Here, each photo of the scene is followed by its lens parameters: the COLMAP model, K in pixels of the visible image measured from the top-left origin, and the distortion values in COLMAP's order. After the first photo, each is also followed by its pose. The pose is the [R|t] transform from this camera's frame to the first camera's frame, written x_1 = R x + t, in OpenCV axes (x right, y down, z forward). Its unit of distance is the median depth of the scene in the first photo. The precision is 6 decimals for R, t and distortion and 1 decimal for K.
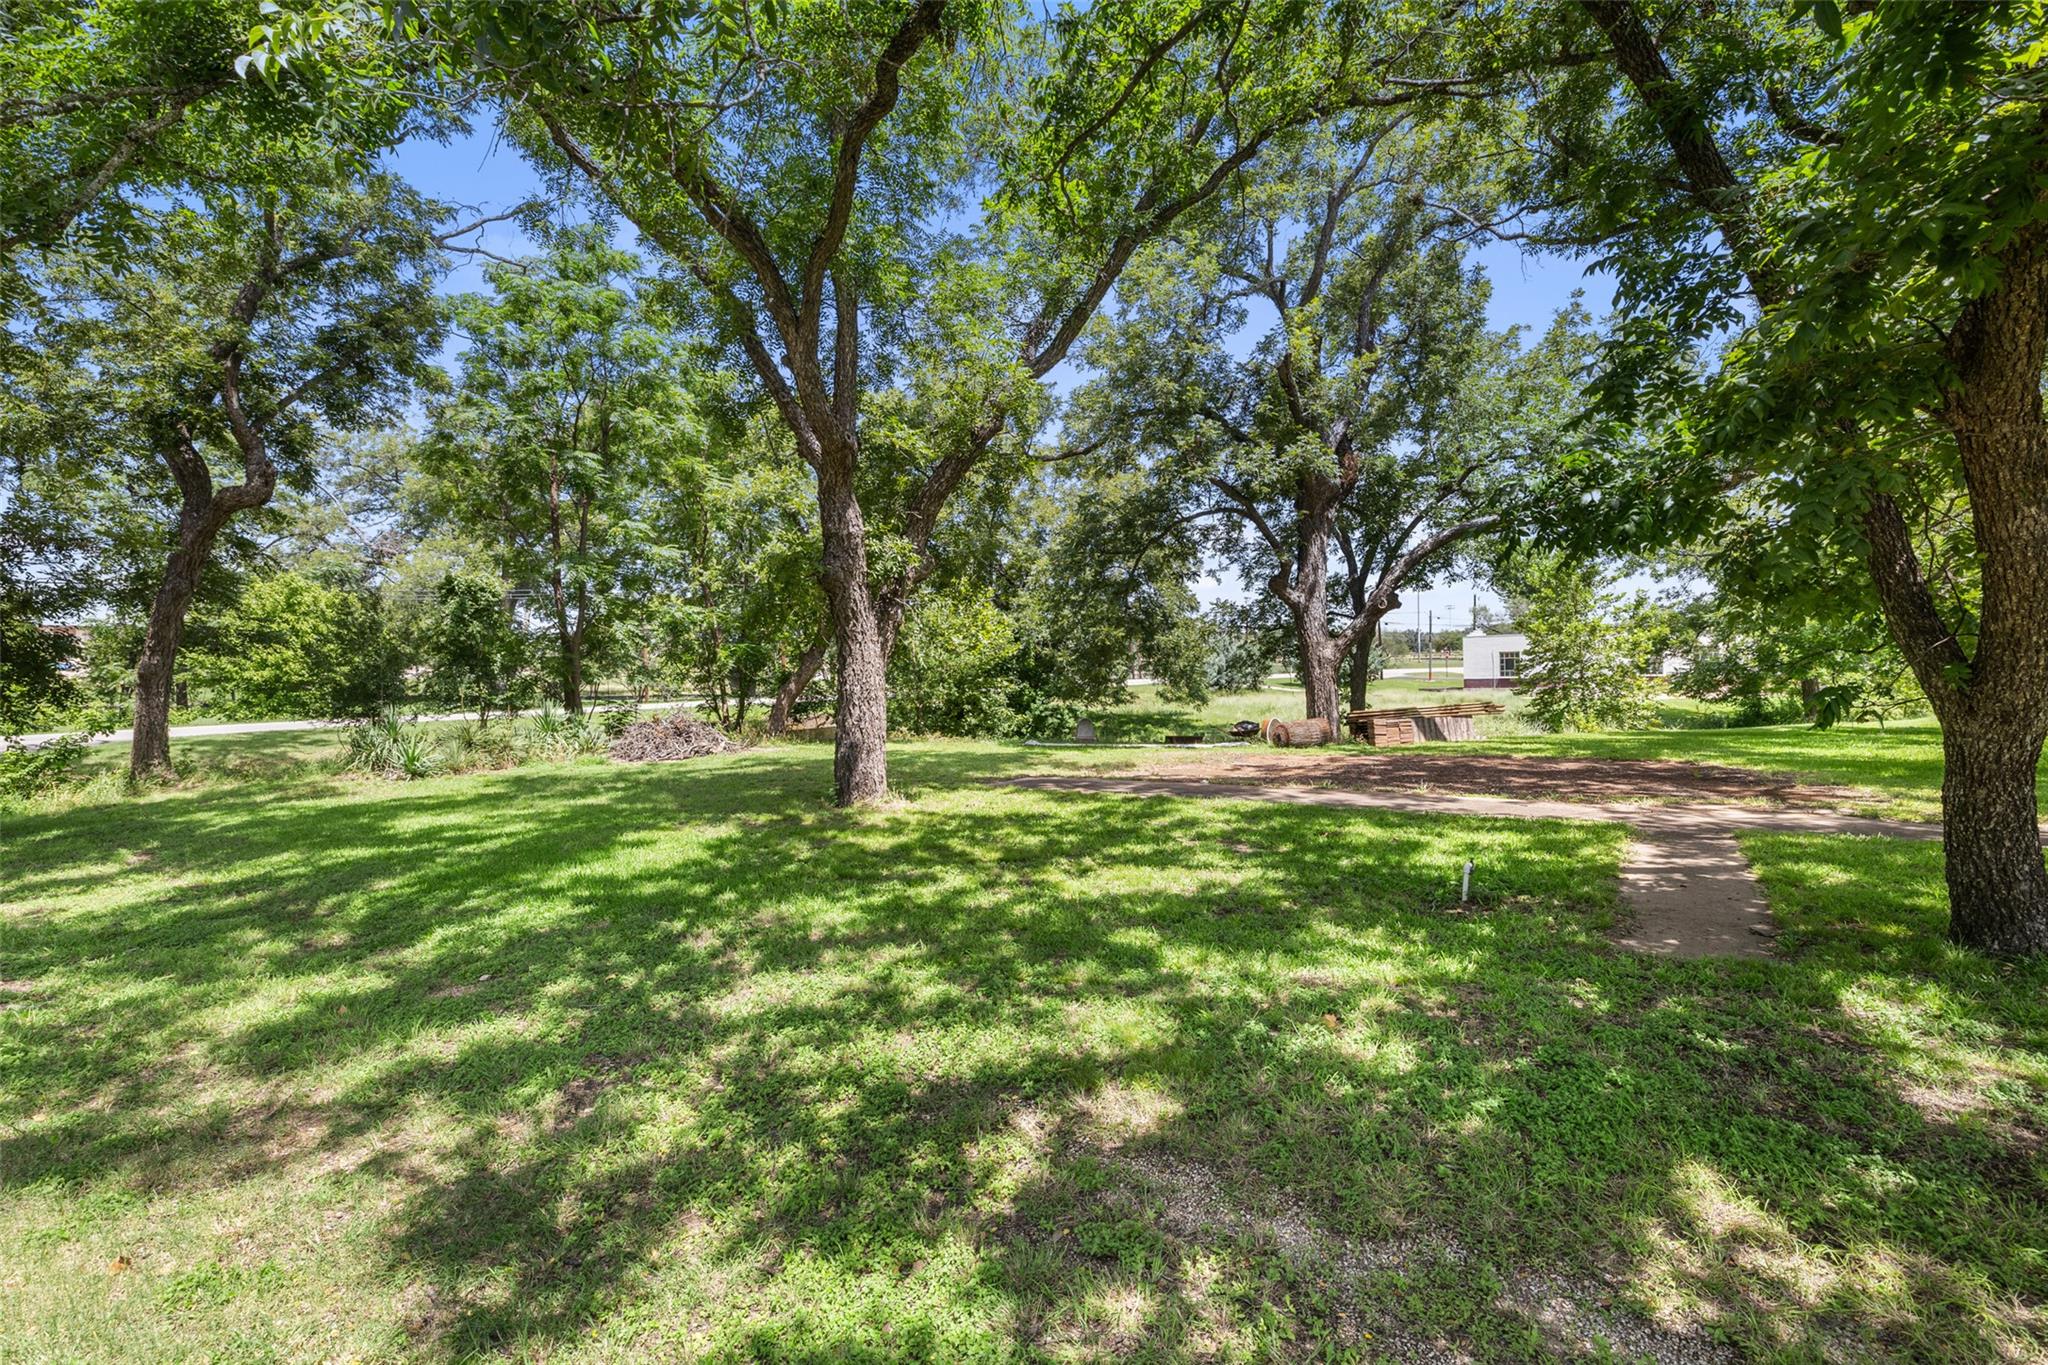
lens RADIAL K [[869.1, 0, 1020.0], [0, 869.1, 680.5], [0, 0, 1]] dist [0.004009, -0.000849]
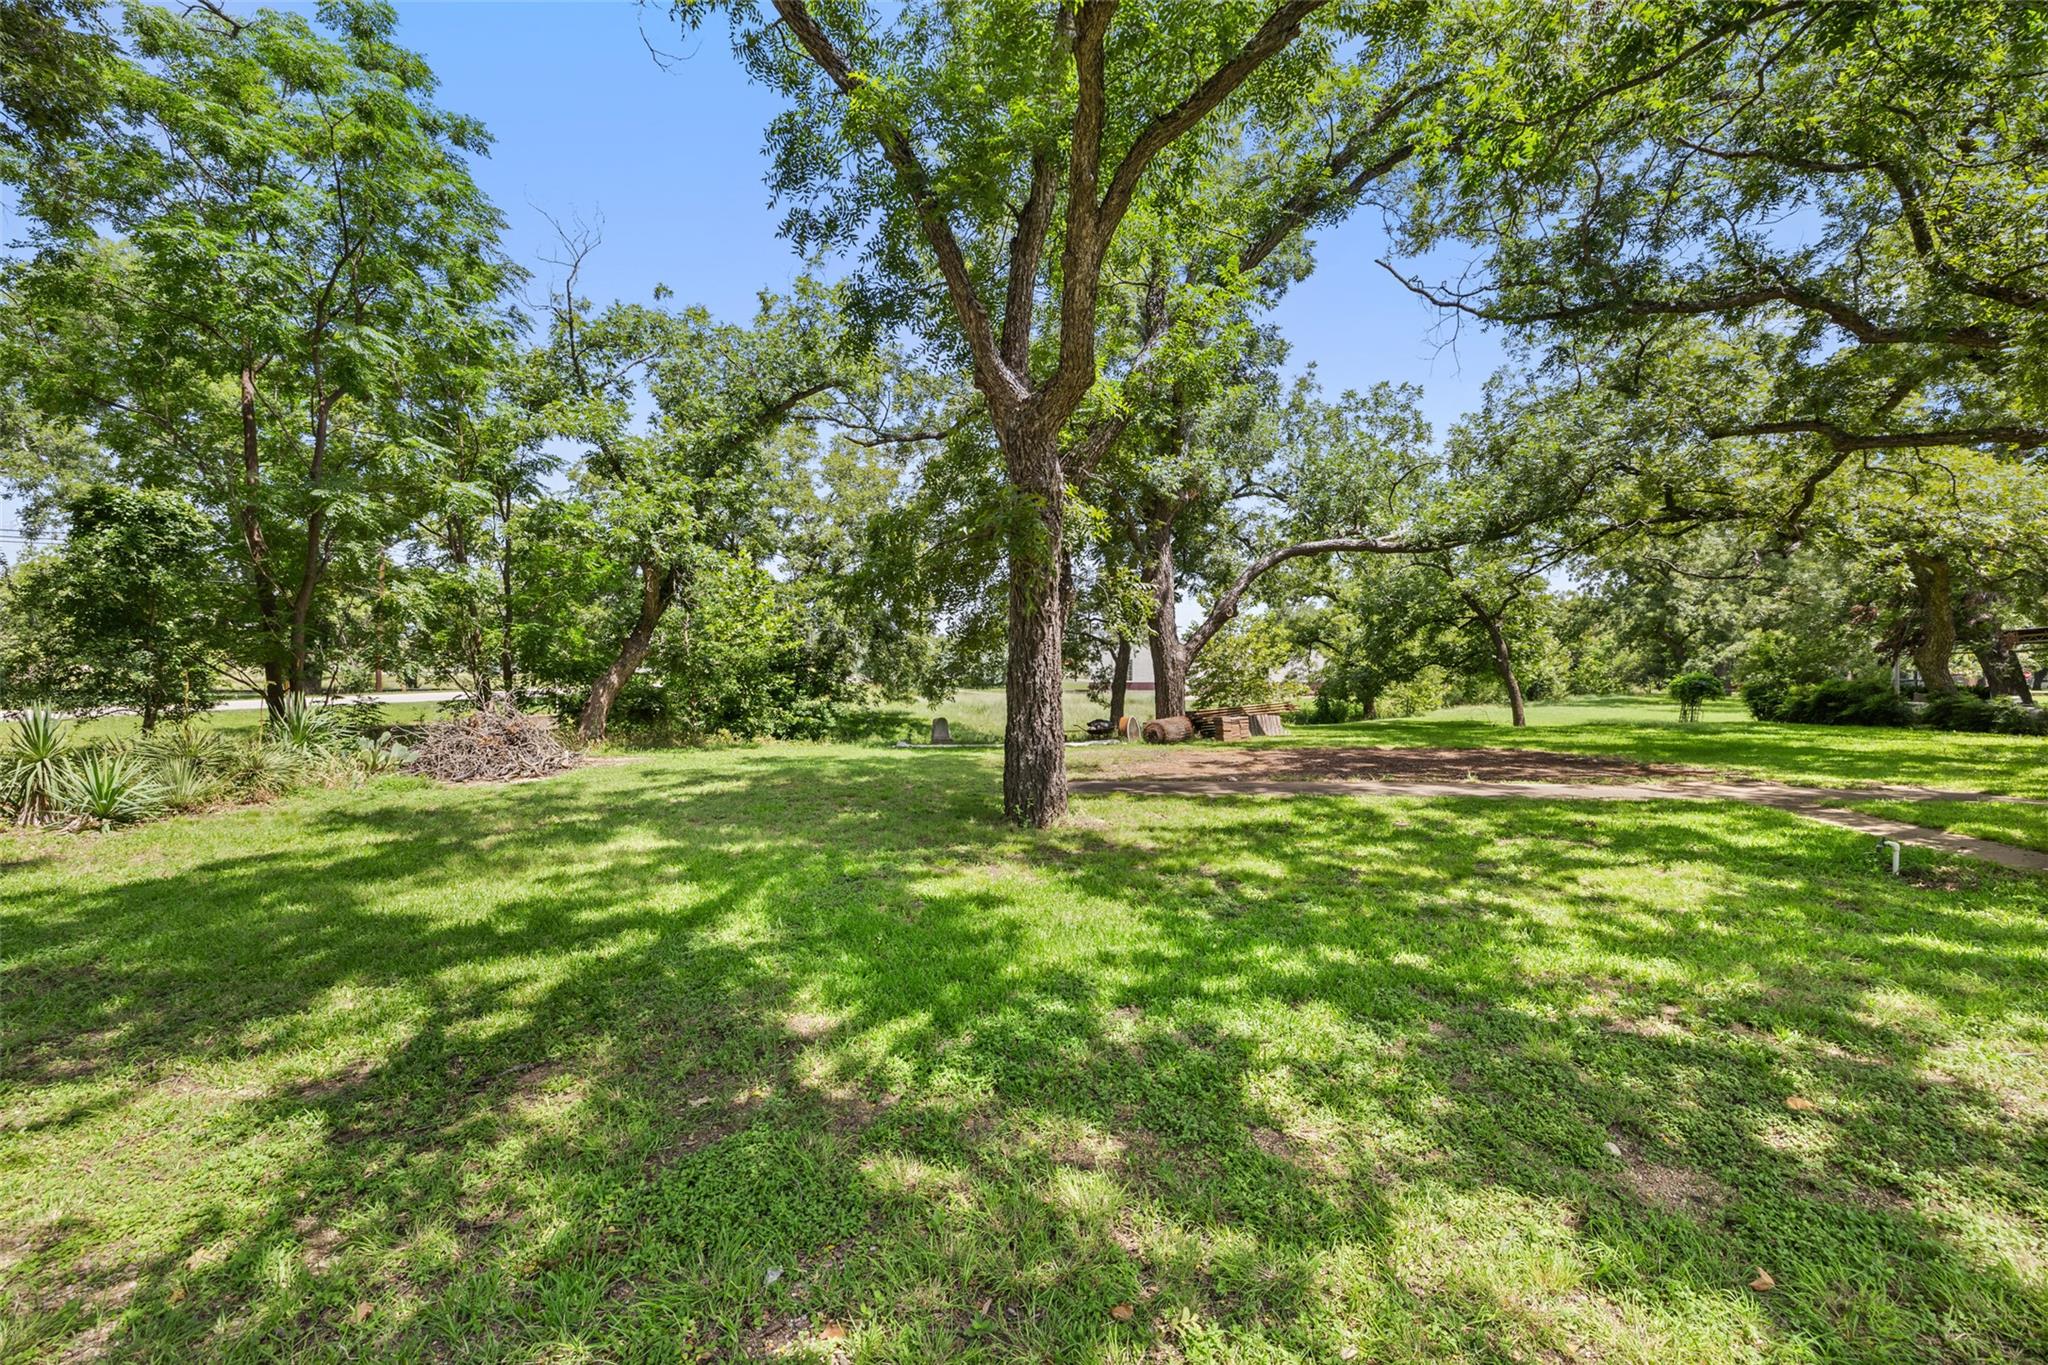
lens RADIAL K [[869.1, 0, 1020.0], [0, 869.1, 680.5], [0, 0, 1]] dist [0.004009, -0.000849]
pose [[0.881302, 0.014263, 0.472338, -0.376392], [-0.014818, 0.999887, -0.002546, 0.005517], [-0.472321, -0.004755, 0.881414, 0.161467]]
